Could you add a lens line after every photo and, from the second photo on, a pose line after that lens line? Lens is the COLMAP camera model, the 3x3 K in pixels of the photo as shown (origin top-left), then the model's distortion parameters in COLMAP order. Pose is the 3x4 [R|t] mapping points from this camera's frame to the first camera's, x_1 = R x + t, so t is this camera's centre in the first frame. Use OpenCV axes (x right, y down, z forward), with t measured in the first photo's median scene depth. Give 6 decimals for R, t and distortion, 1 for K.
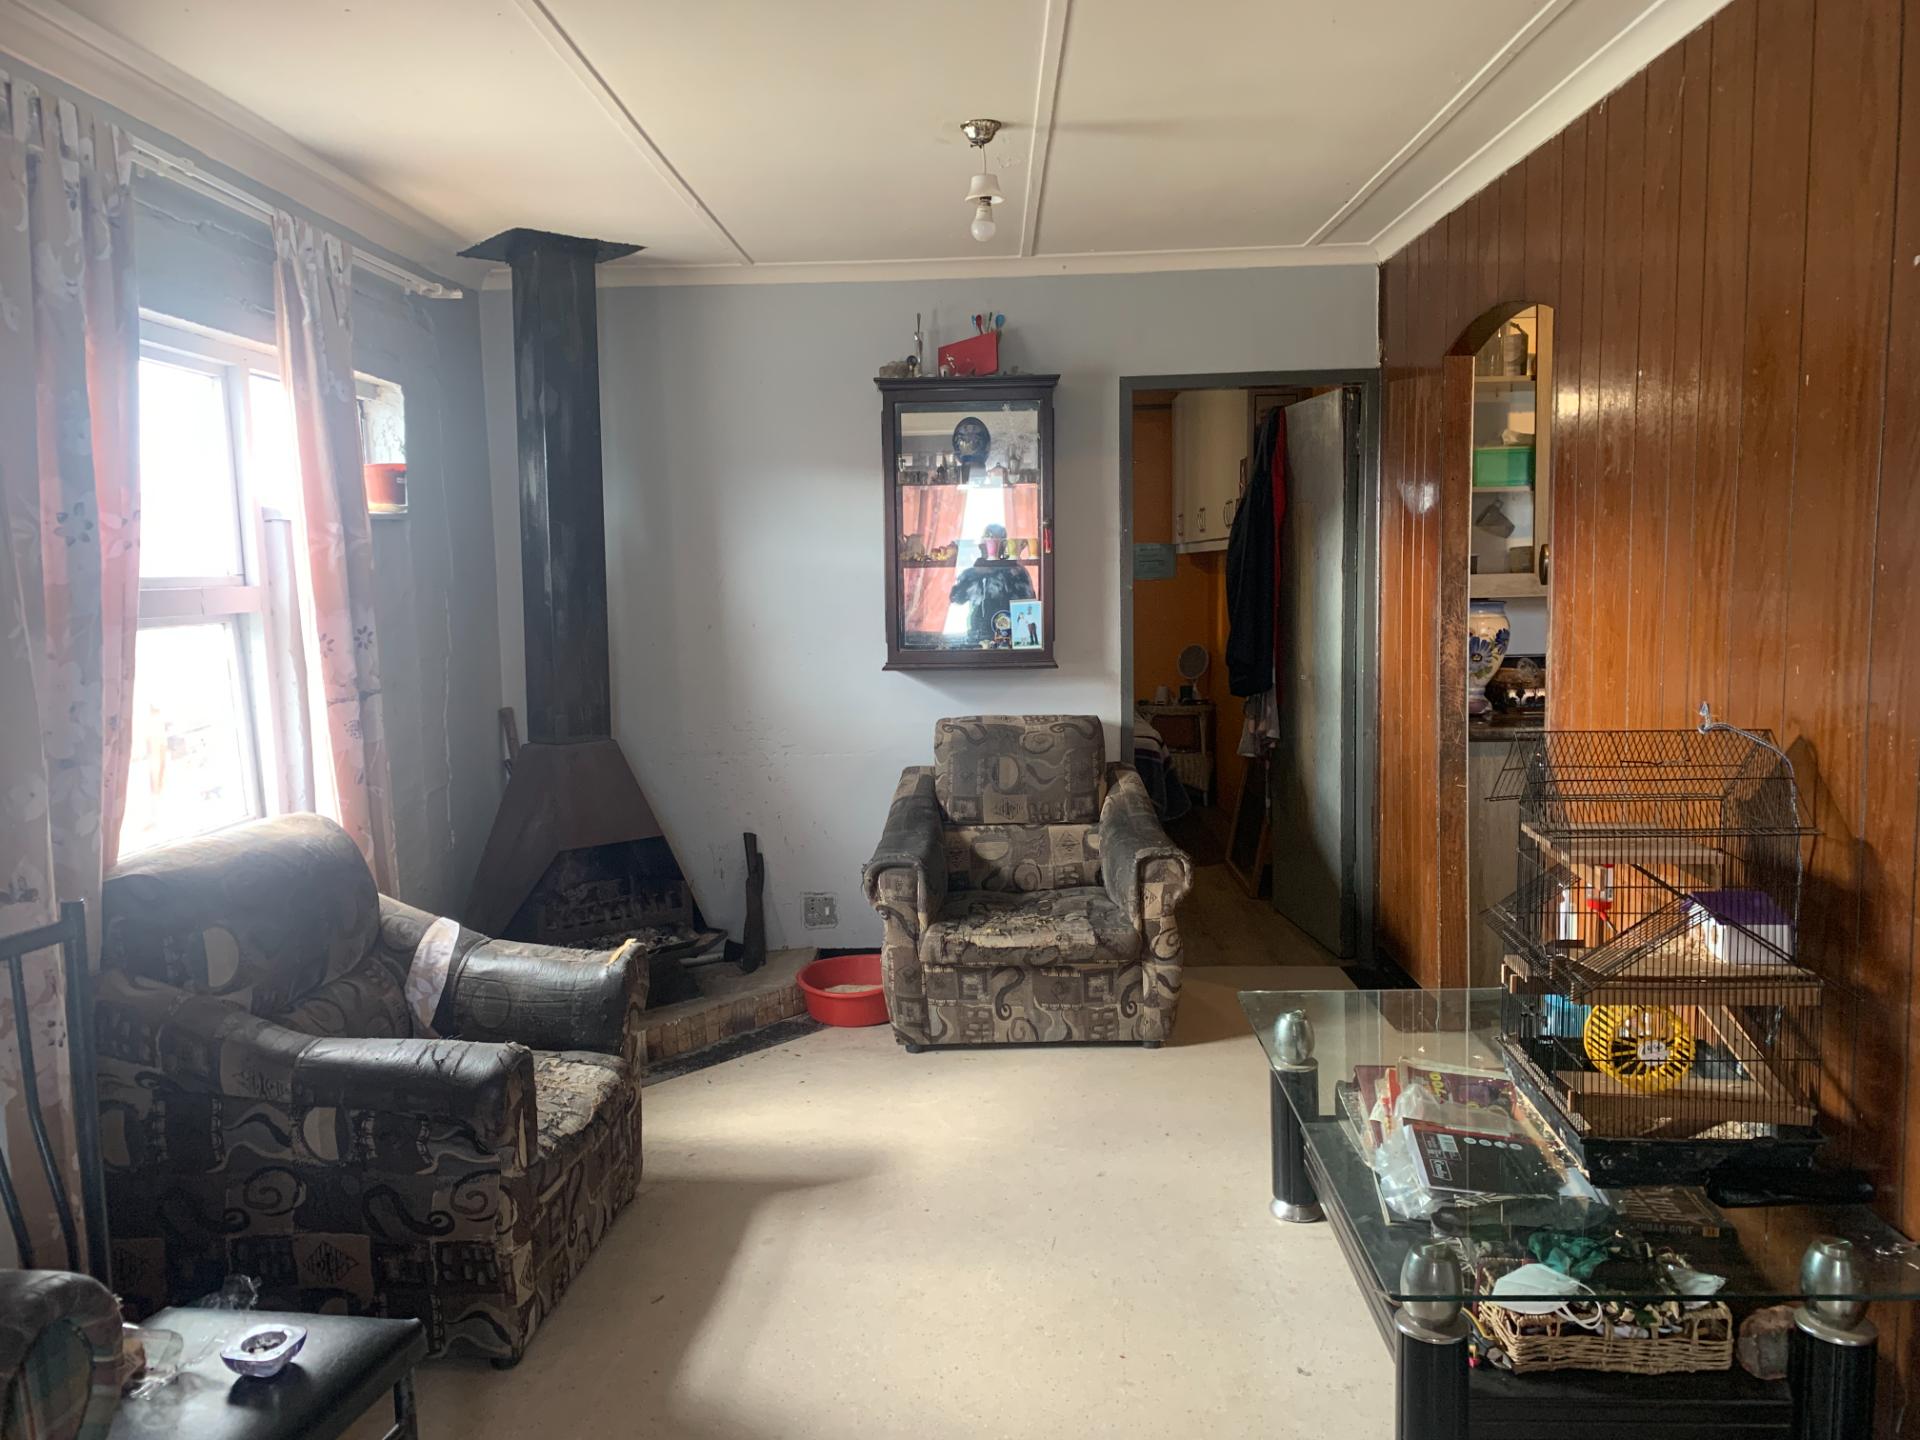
lens RADIAL K [[1451.1, 0, 959.1], [0, 1451.1, 722.7], [0, 0, 1]] dist [0.032514, -0.043213]
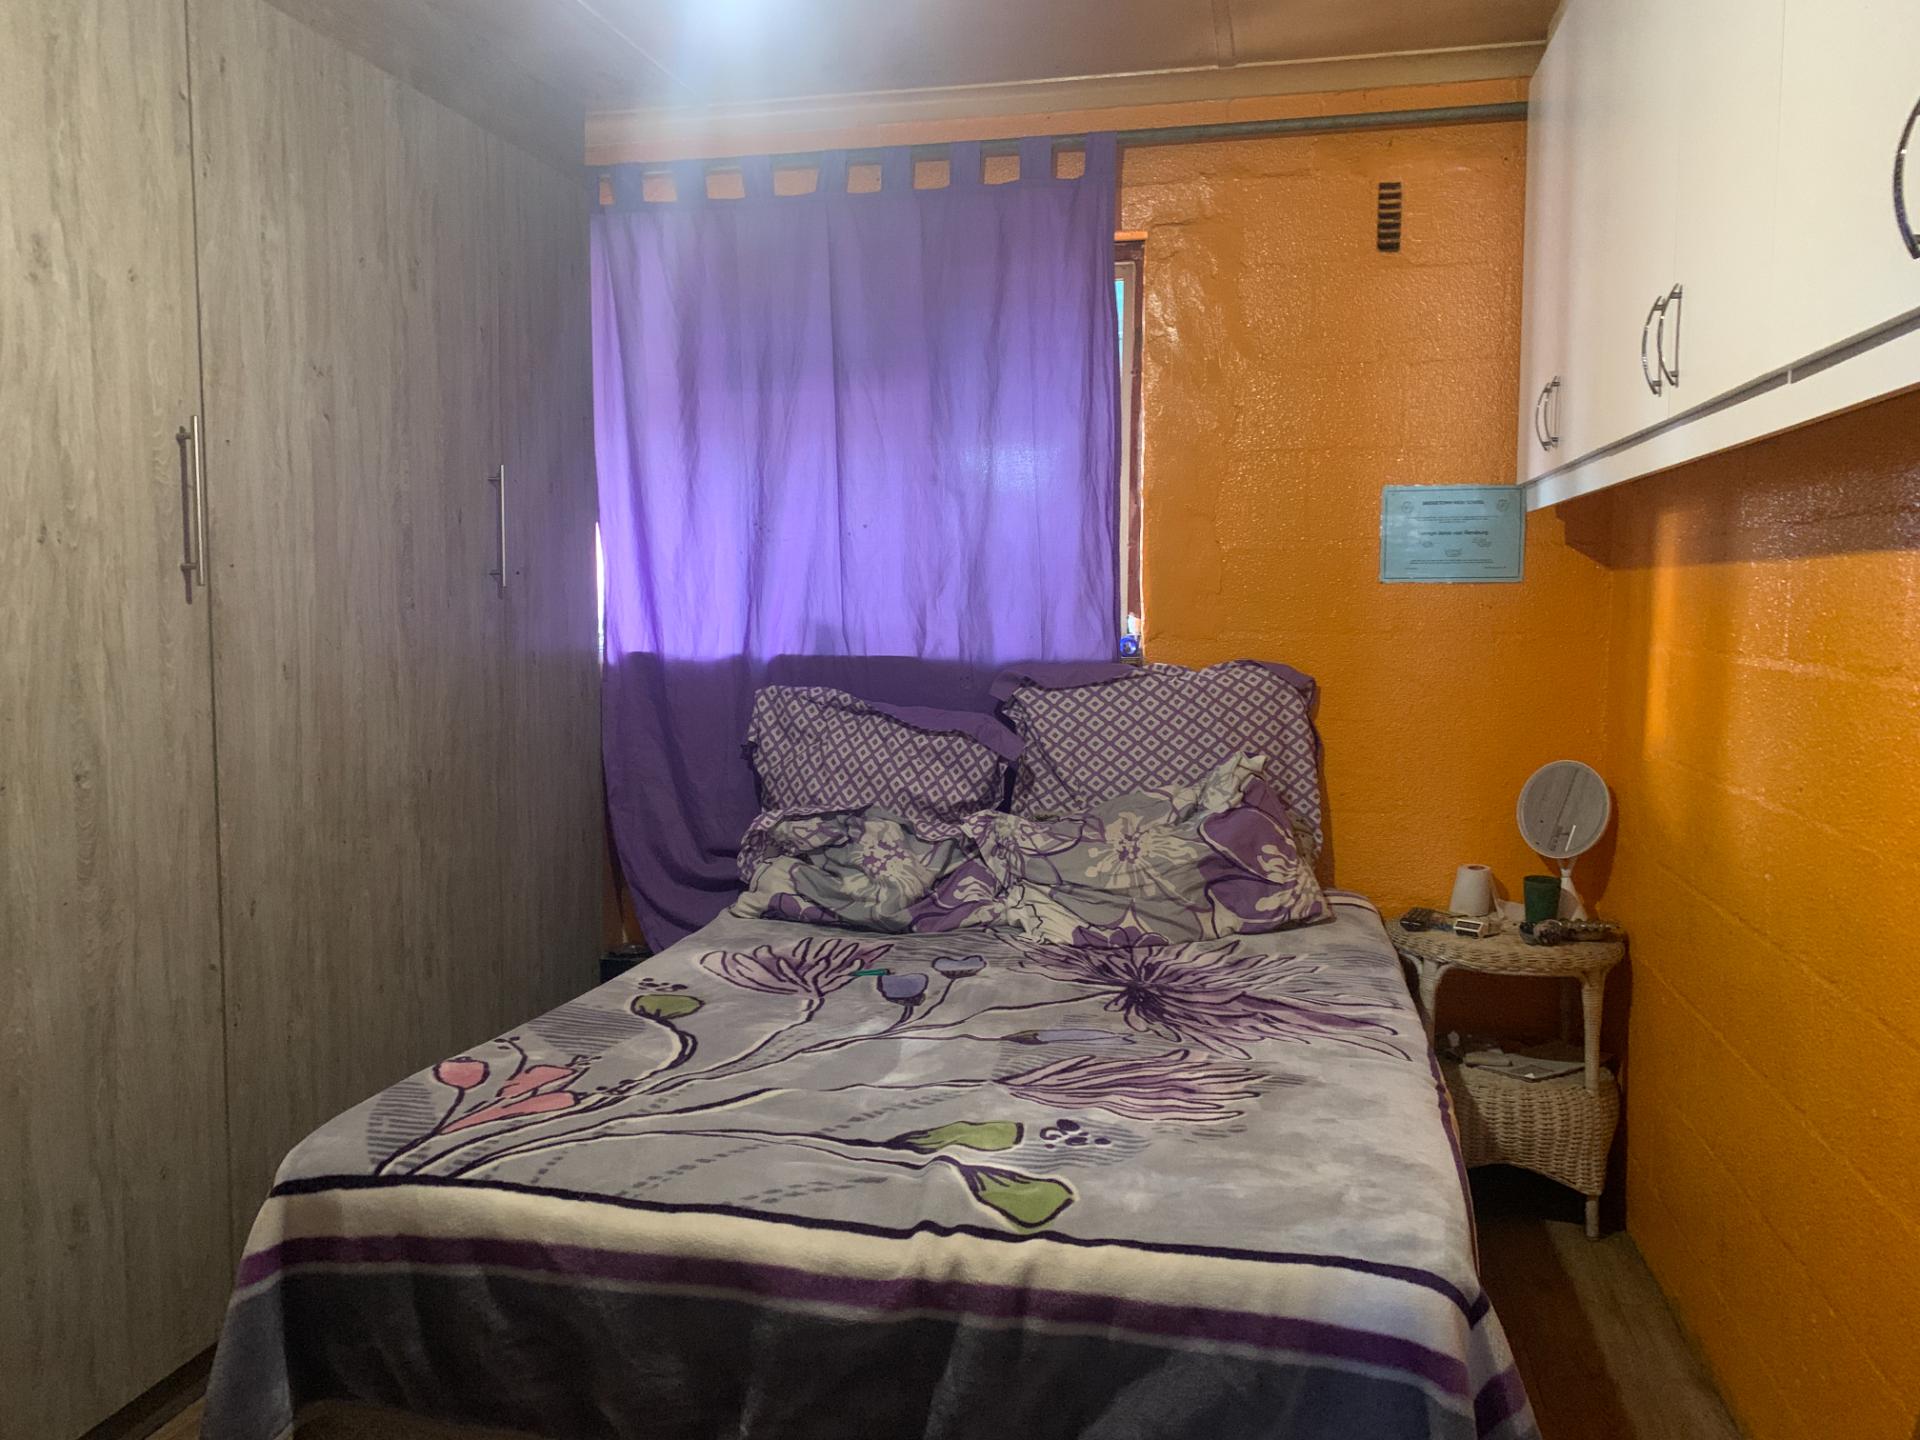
lens RADIAL K [[1451.1, 0, 968.4], [0, 1451.1, 698.9], [0, 0, 1]] dist [0.032514, -0.043213]
pose [[0.981952, 0.036554, -0.185562, 0.083951], [-0.041809, 0.998826, -0.024486, -0.056086], [0.184449, 0.031803, 0.982327, 0.631004]]
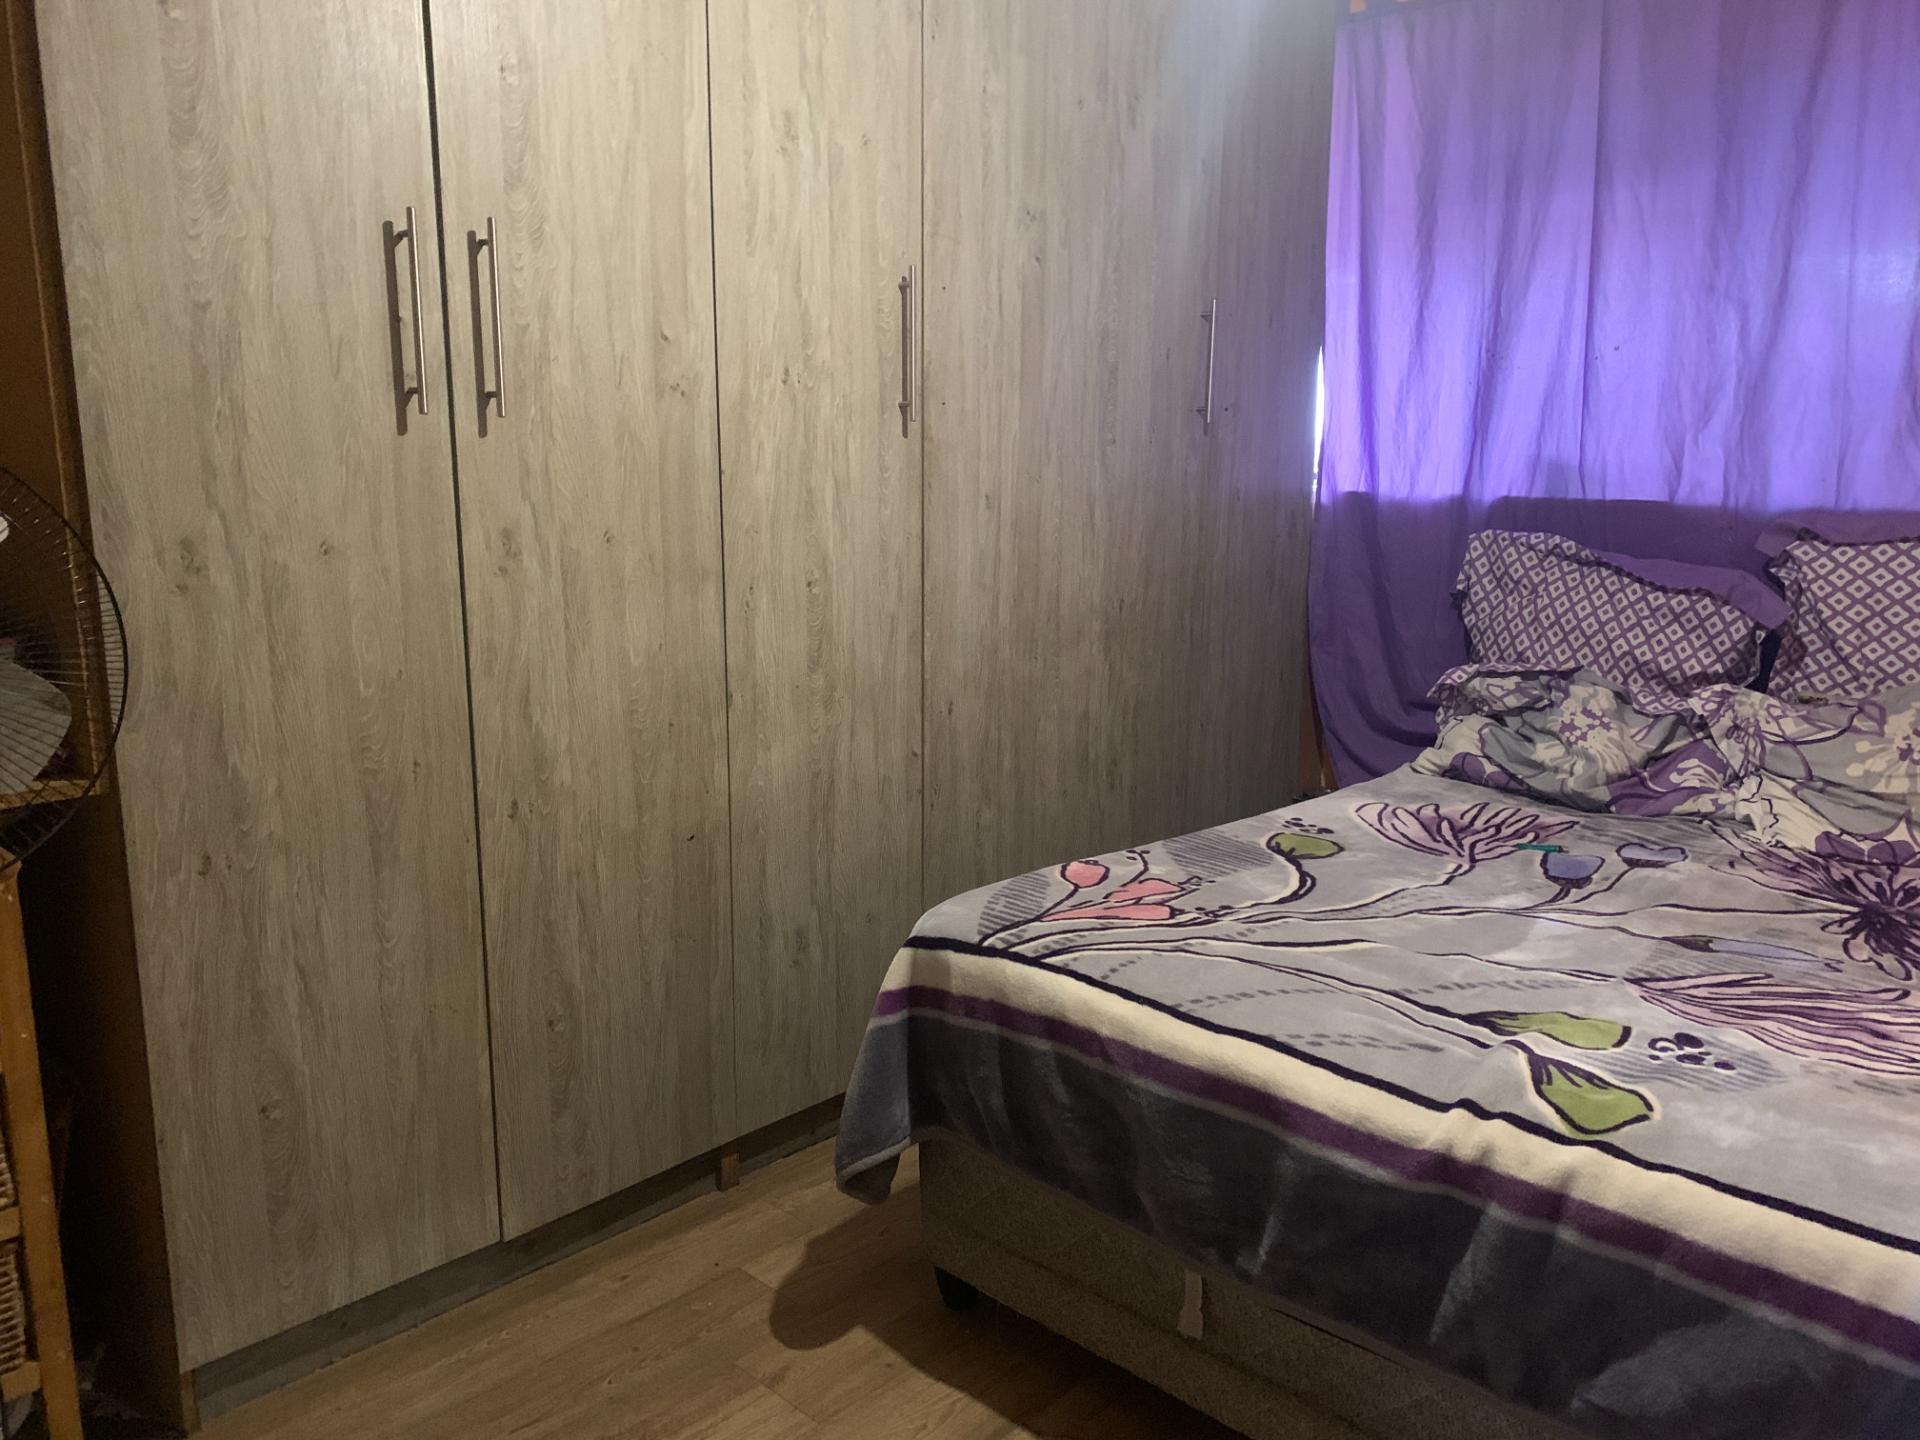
lens RADIAL K [[1451.1, 0, 919.8], [0, 1451.1, 717.5], [0, 0, 1]] dist [0.032514, -0.043213]
pose [[0.724015, 0.149674, -0.673350, 0.116118], [-0.086200, 0.988155, 0.126963, -0.054563], [0.684377, -0.033880, 0.728341, 0.650207]]
